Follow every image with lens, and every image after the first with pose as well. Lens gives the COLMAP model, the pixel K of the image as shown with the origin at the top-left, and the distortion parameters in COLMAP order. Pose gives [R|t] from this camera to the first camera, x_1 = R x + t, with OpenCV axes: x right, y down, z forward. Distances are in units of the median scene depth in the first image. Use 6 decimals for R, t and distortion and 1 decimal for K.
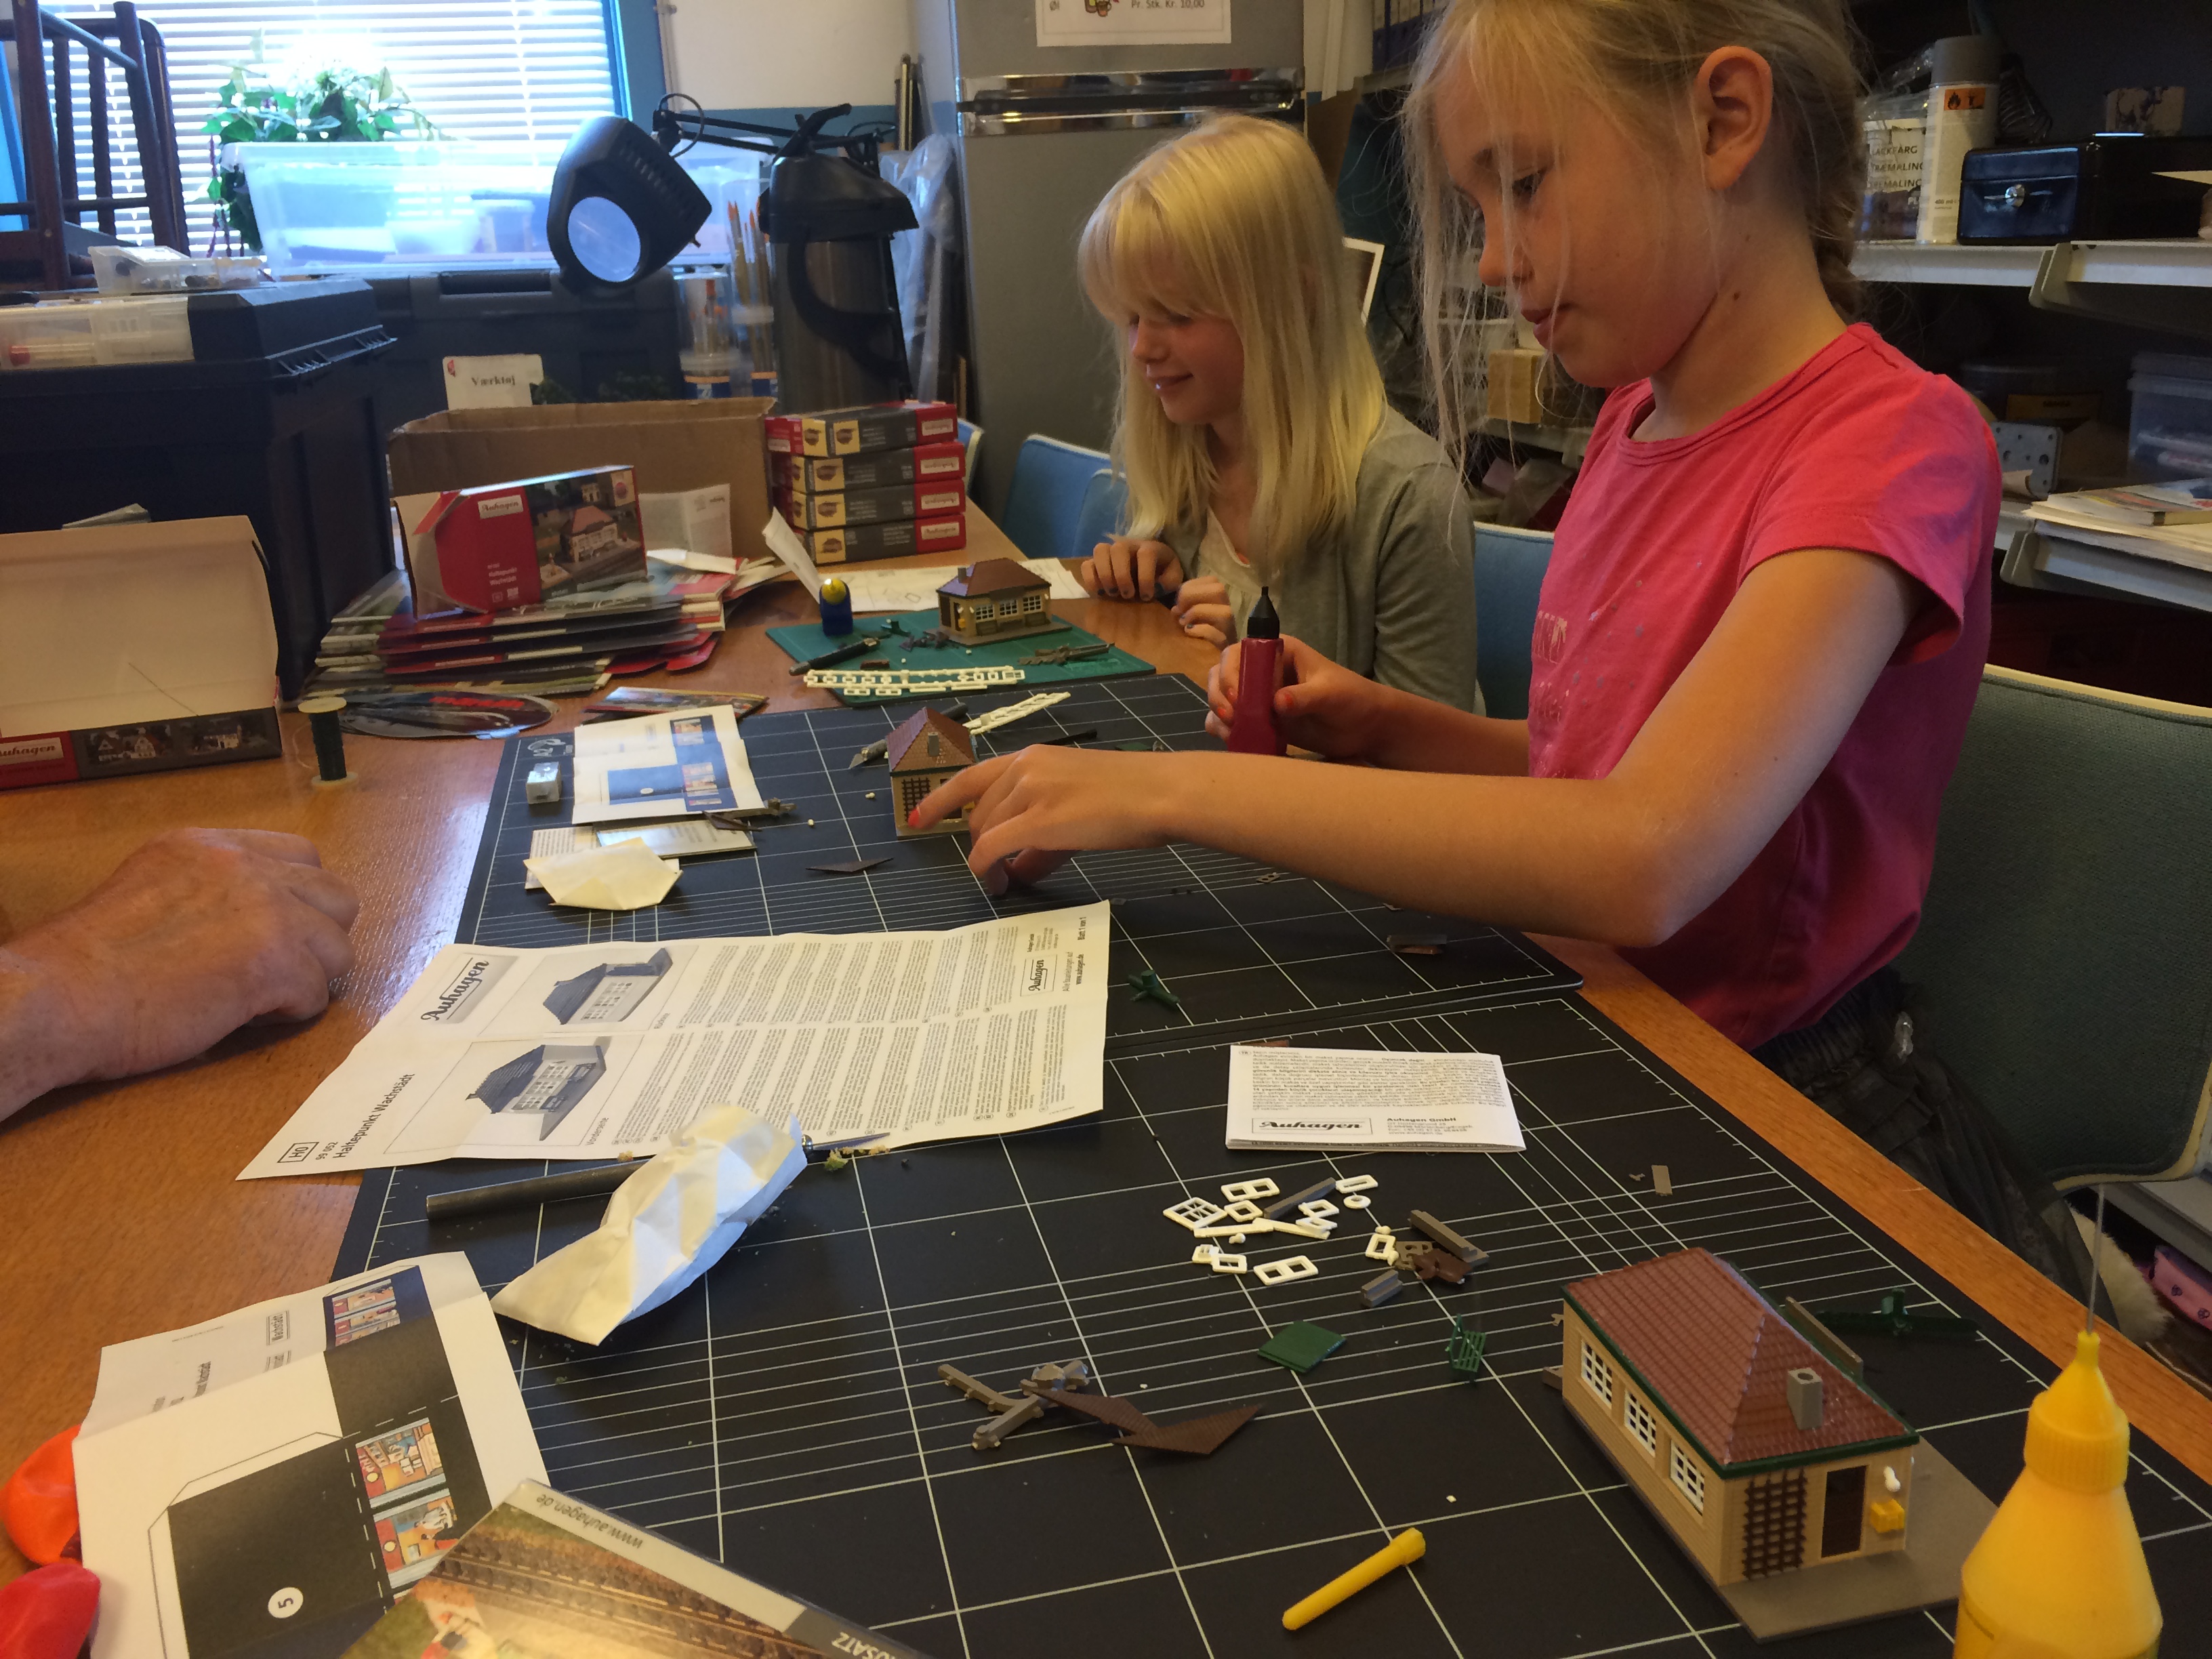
lens RADIAL K [[1886.1, 0, 1091.1], [0, 1886.1, 819.1], [0, 0, 1]] dist [0.071729, -0.090022]
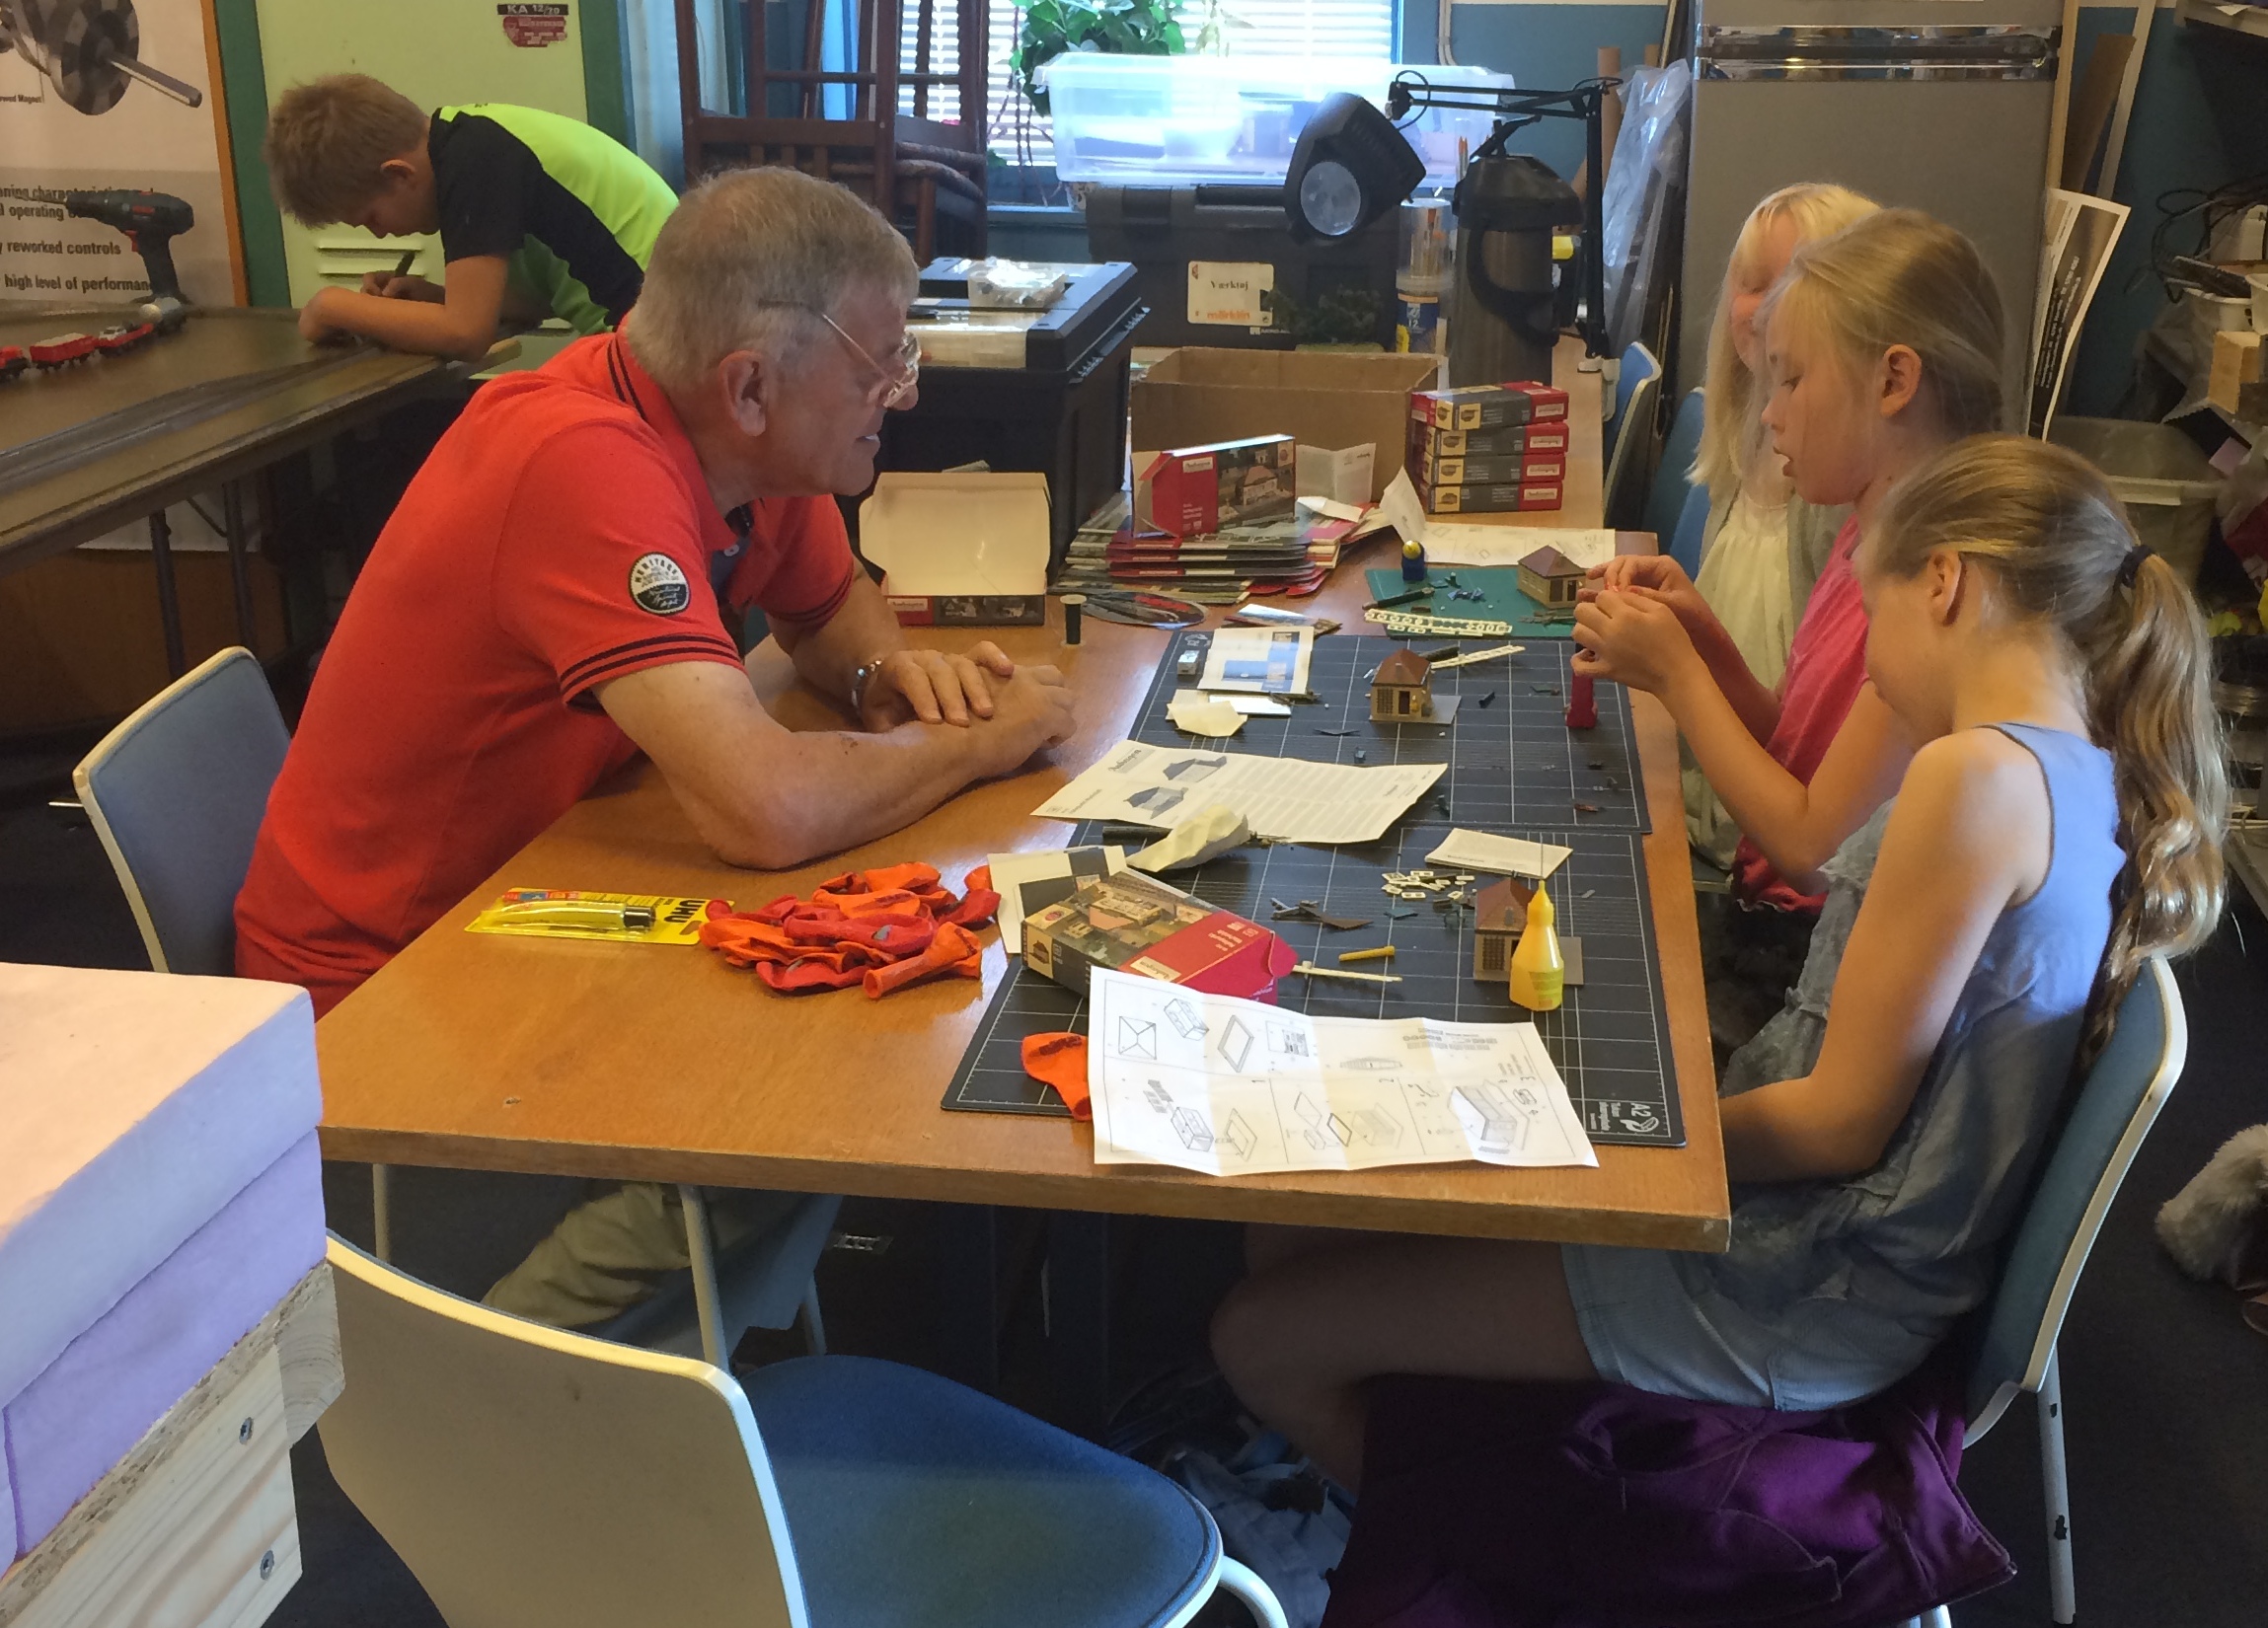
lens RADIAL K [[2752.0, 0, 1130.3], [0, 2752.0, 813.3], [0, 0, 1]] dist [0.074247, 0.000000]
pose [[0.937249, 0.146769, -0.316265, 0.336664], [-0.137579, 0.989160, 0.051325, -0.003578], [0.320370, -0.004593, 0.947281, -0.985117]]
